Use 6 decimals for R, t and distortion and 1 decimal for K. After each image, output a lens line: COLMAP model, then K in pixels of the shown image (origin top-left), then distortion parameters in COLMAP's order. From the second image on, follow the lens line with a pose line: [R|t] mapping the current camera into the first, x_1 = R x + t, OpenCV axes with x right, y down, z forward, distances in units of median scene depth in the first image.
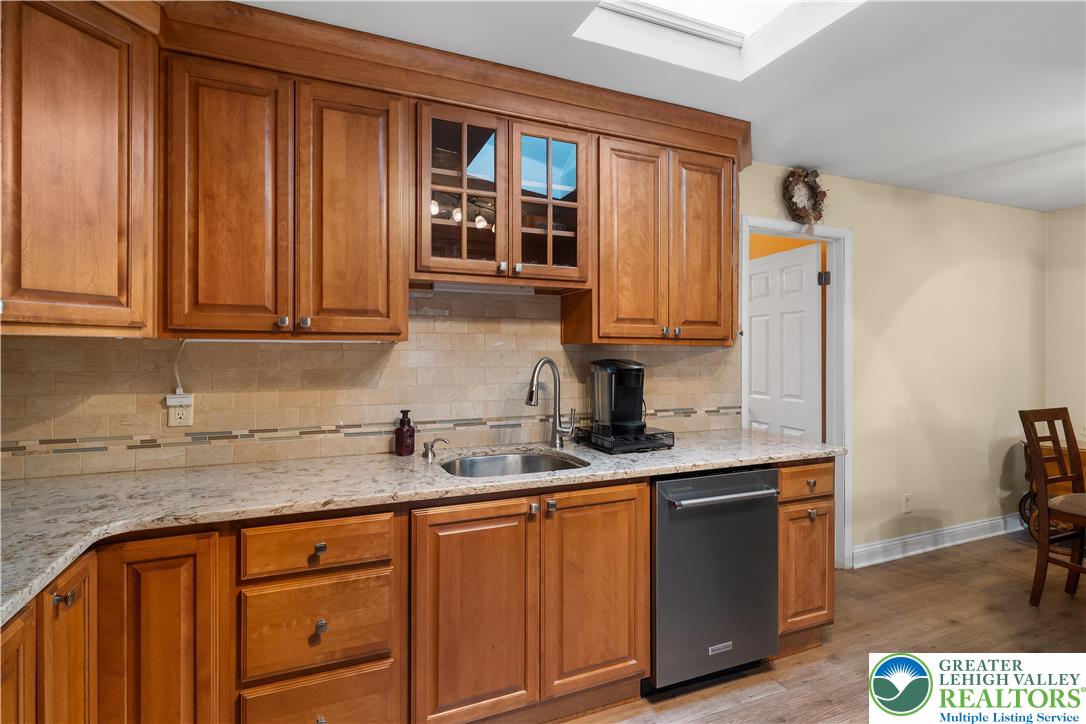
lens RADIAL K [[525.1, 0, 537.9], [0, 525.1, 353.2], [0, 0, 1]] dist [-0.000881, -0.000132]
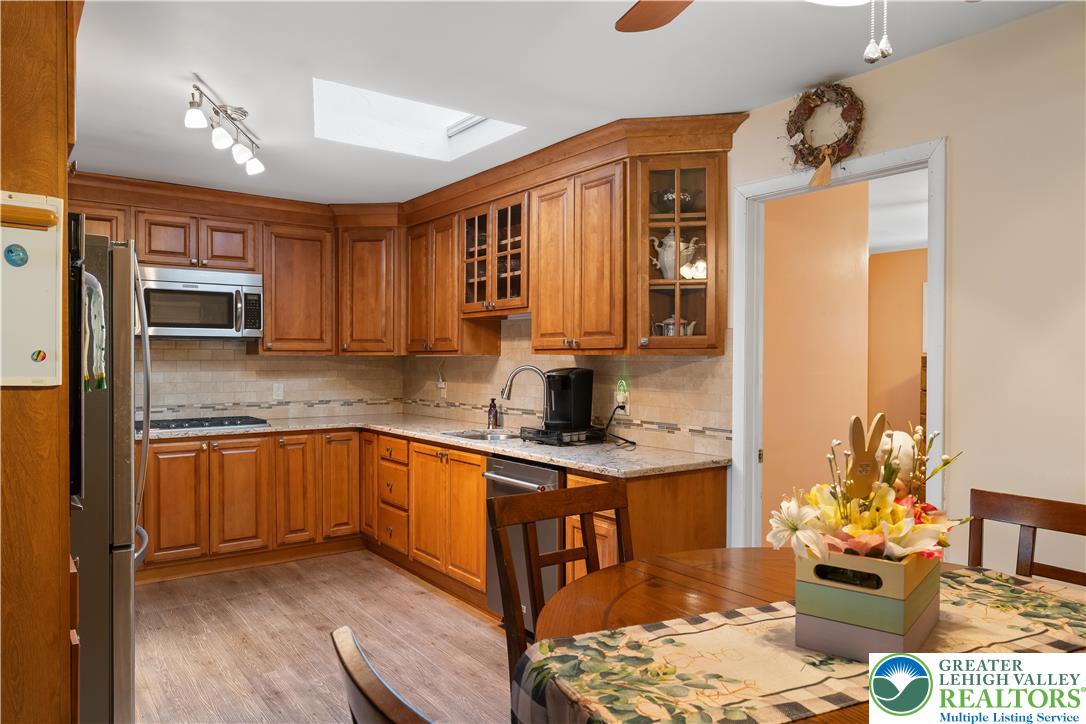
lens RADIAL K [[729.8, 0, 534.8], [0, 729.8, 371.8], [0, 0, 1]] dist [0.000900, 0.001089]
pose [[0.224306, 0.013494, -0.974425, 1.803871], [-0.004661, 0.999908, 0.012774, 0.000244], [0.974508, 0.001676, 0.224348, 0.601422]]
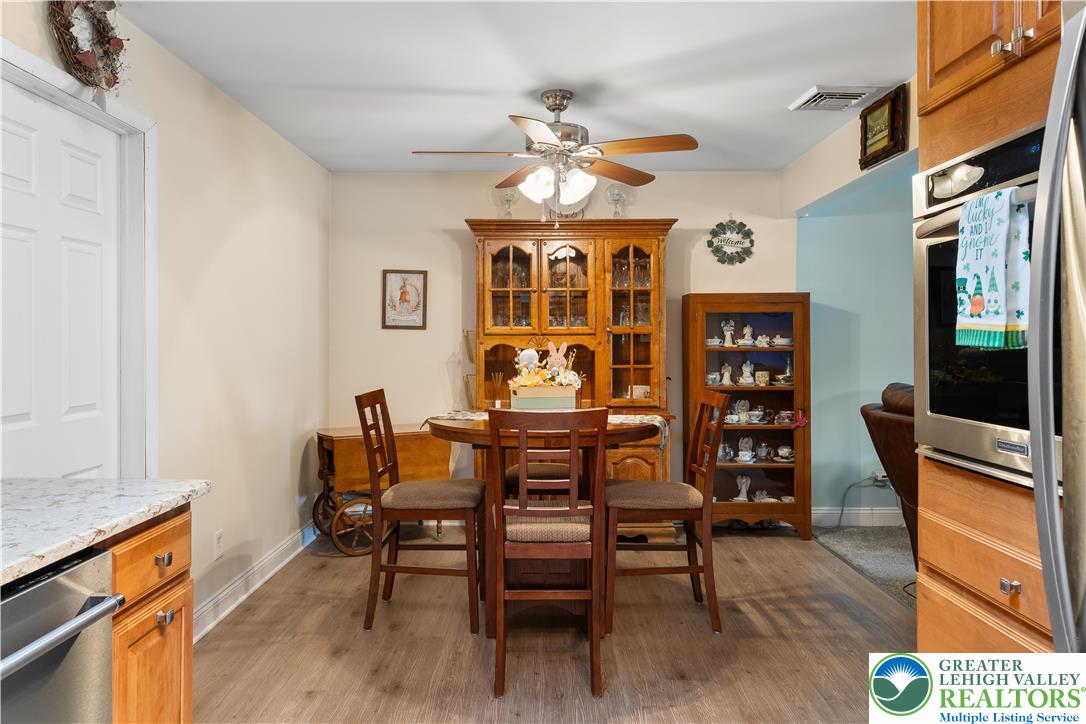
lens RADIAL K [[717.4, 0, 539.9], [0, 717.4, 340.1], [0, 0, 1]] dist [0.001189, 0.000955]
pose [[0.406036, -0.001191, 0.913857, 0.019301], [0.002185, 0.999998, 0.000333, 0.028760], [-0.913855, 0.001862, 0.406037, 0.364222]]
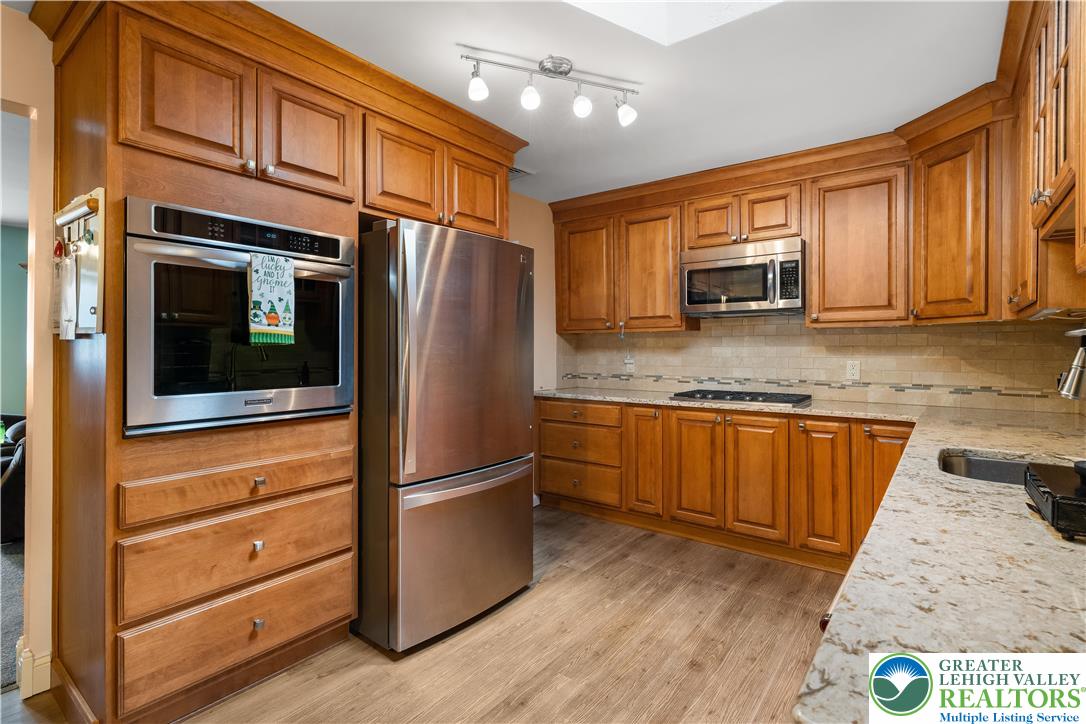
lens RADIAL K [[519.6, 0, 538.3], [0, 519.6, 349.0], [0, 0, 1]] dist [0.001994, 0.000597]
pose [[-0.874188, -0.003765, -0.485573, 0.802178], [-0.005229, 0.999985, 0.001660, 0.040868], [0.485560, 0.003991, -0.874194, 1.167125]]
